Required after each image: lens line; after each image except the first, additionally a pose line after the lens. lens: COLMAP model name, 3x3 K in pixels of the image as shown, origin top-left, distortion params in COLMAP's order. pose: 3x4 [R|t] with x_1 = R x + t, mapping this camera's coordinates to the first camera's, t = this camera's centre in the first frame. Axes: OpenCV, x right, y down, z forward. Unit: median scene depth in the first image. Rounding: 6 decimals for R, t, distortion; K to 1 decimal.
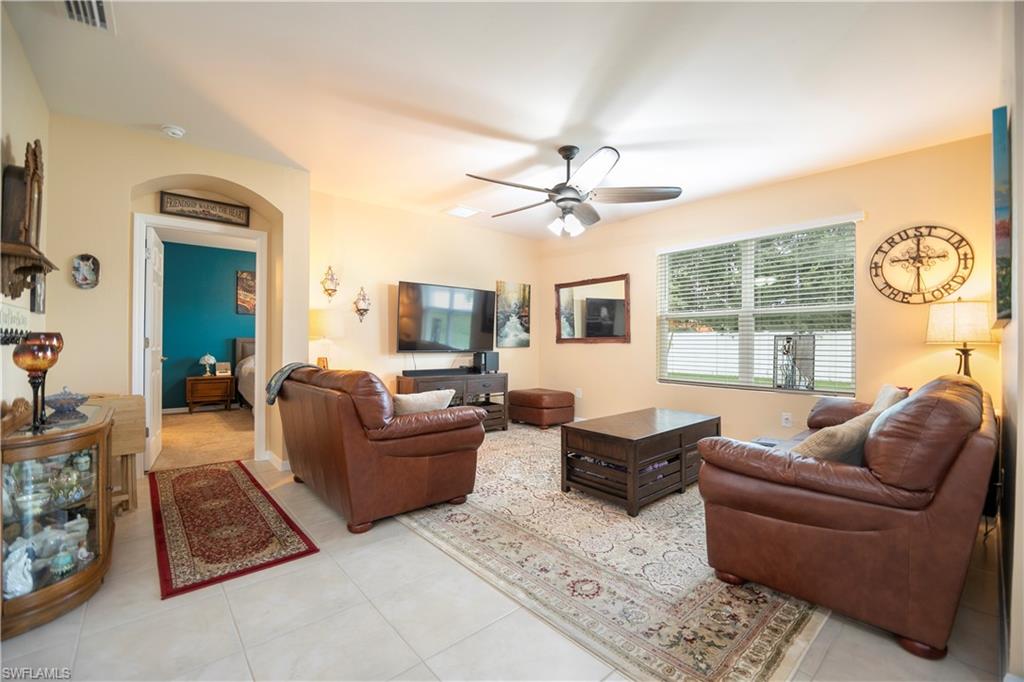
lens RADIAL K [[423.3, 0, 512.0], [0, 423.3, 341.0], [0, 0, 1]] dist [-0.001910, -0.012409]
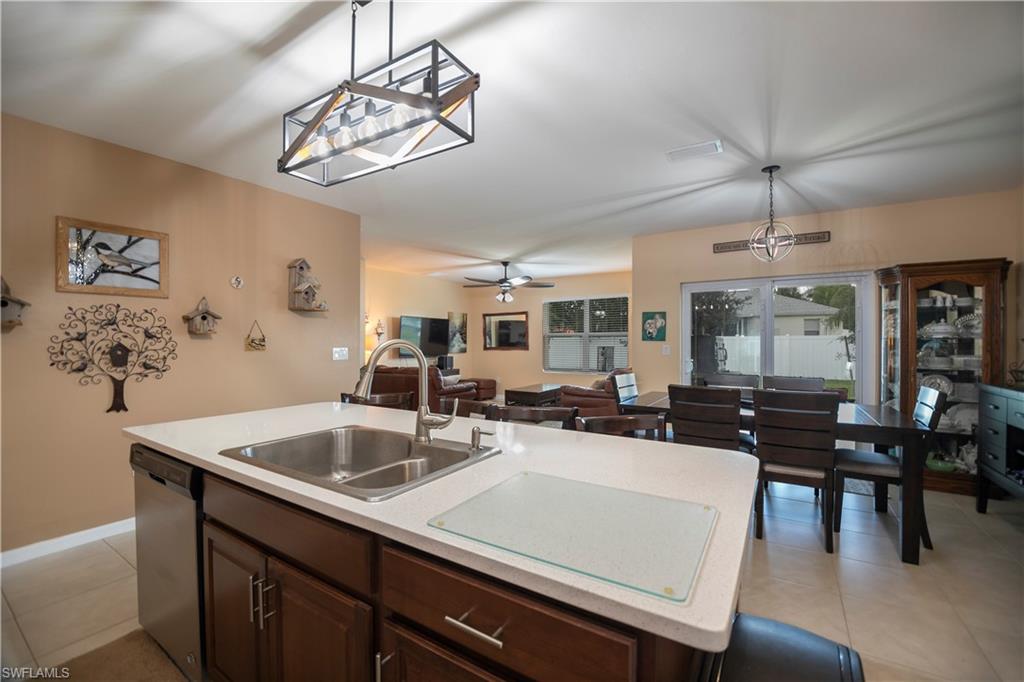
lens RADIAL K [[418.1, 0, 512.0], [0, 418.1, 341.0], [0, 0, 1]] dist [0.025080, -0.022864]
pose [[0.962852, -0.005590, 0.269972, -0.345523], [0.005920, 0.999982, -0.000407, -0.043741], [-0.269965, 0.001990, 0.962868, -0.886705]]
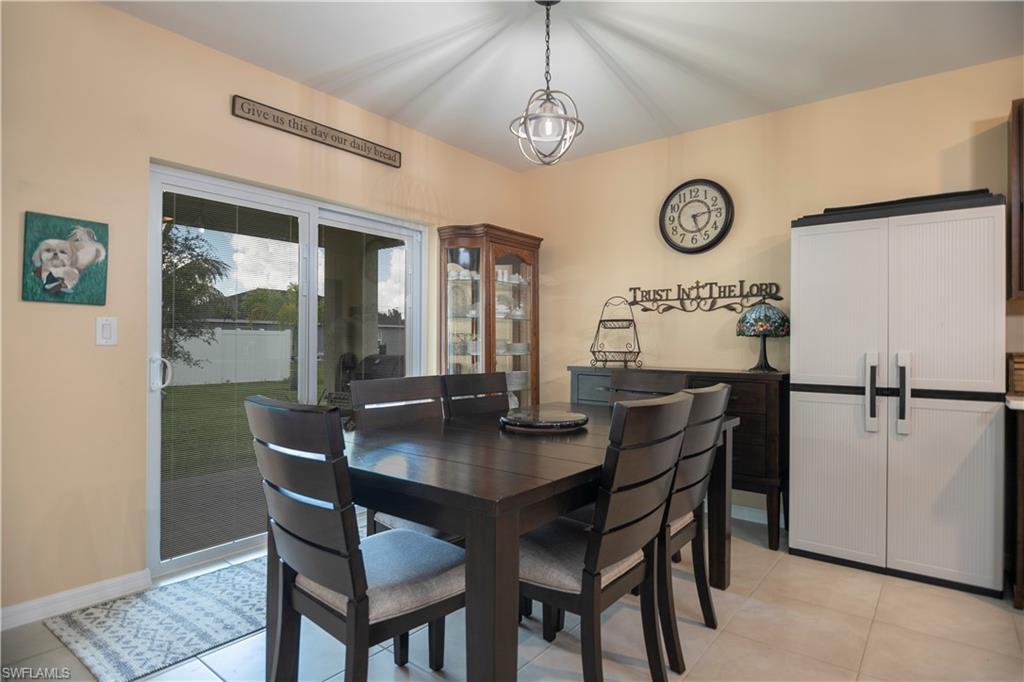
lens RADIAL K [[542.3, 0, 512.0], [0, 542.3, 341.0], [0, 0, 1]] dist [-0.004383, -0.001692]
pose [[-0.176511, -0.003033, 0.984294, -0.210575], [-0.003875, 0.999990, 0.002386, -0.004394], [-0.984291, -0.003393, -0.176521, -0.095848]]
